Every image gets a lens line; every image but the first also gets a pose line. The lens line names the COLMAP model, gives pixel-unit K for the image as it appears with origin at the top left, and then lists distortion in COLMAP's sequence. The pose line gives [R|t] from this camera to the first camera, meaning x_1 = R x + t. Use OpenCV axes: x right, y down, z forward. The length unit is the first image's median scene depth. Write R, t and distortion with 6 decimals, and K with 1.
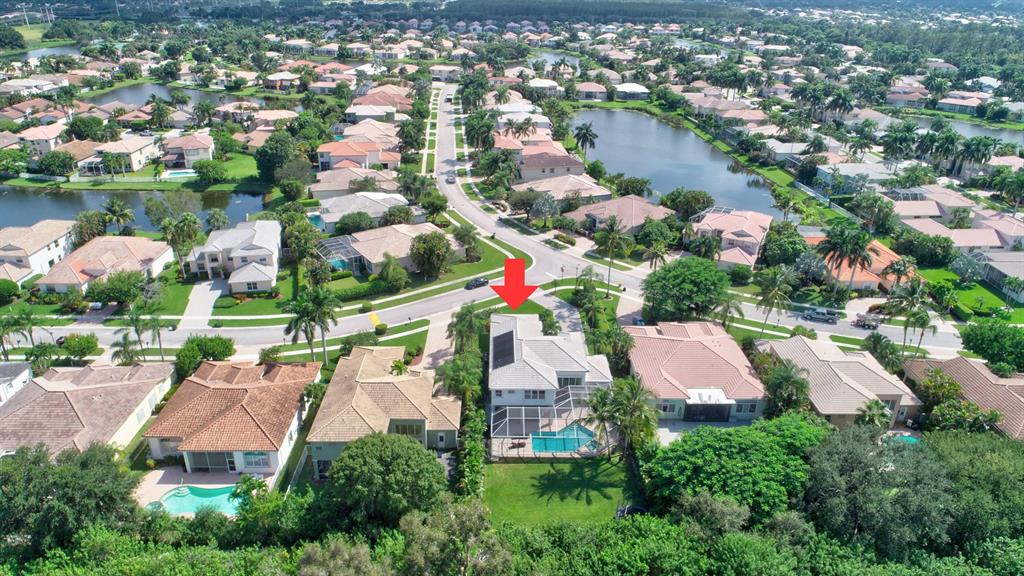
lens RADIAL K [[701.9, 0, 512.0], [0, 701.9, 288.0], [0, 0, 1]] dist [-0.005282, -0.000731]
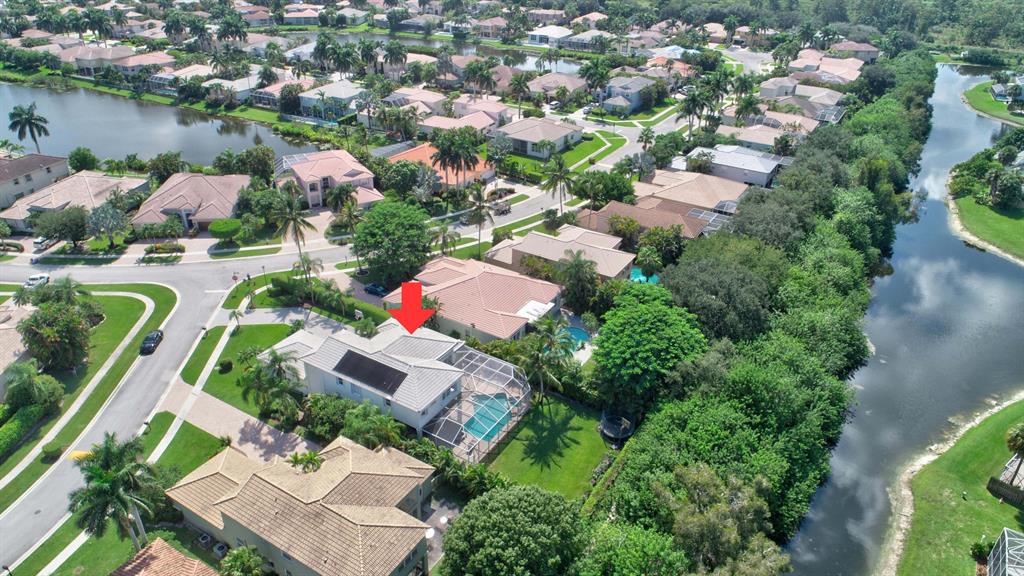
lens RADIAL K [[701.9, 0, 512.0], [0, 701.9, 288.0], [0, 0, 1]] dist [-0.005282, -0.000731]
pose [[0.522145, -0.413859, 0.745711, -0.366153], [0.337941, 0.903196, 0.264636, -0.120328], [-0.783045, 0.113828, 0.611460, 0.252139]]
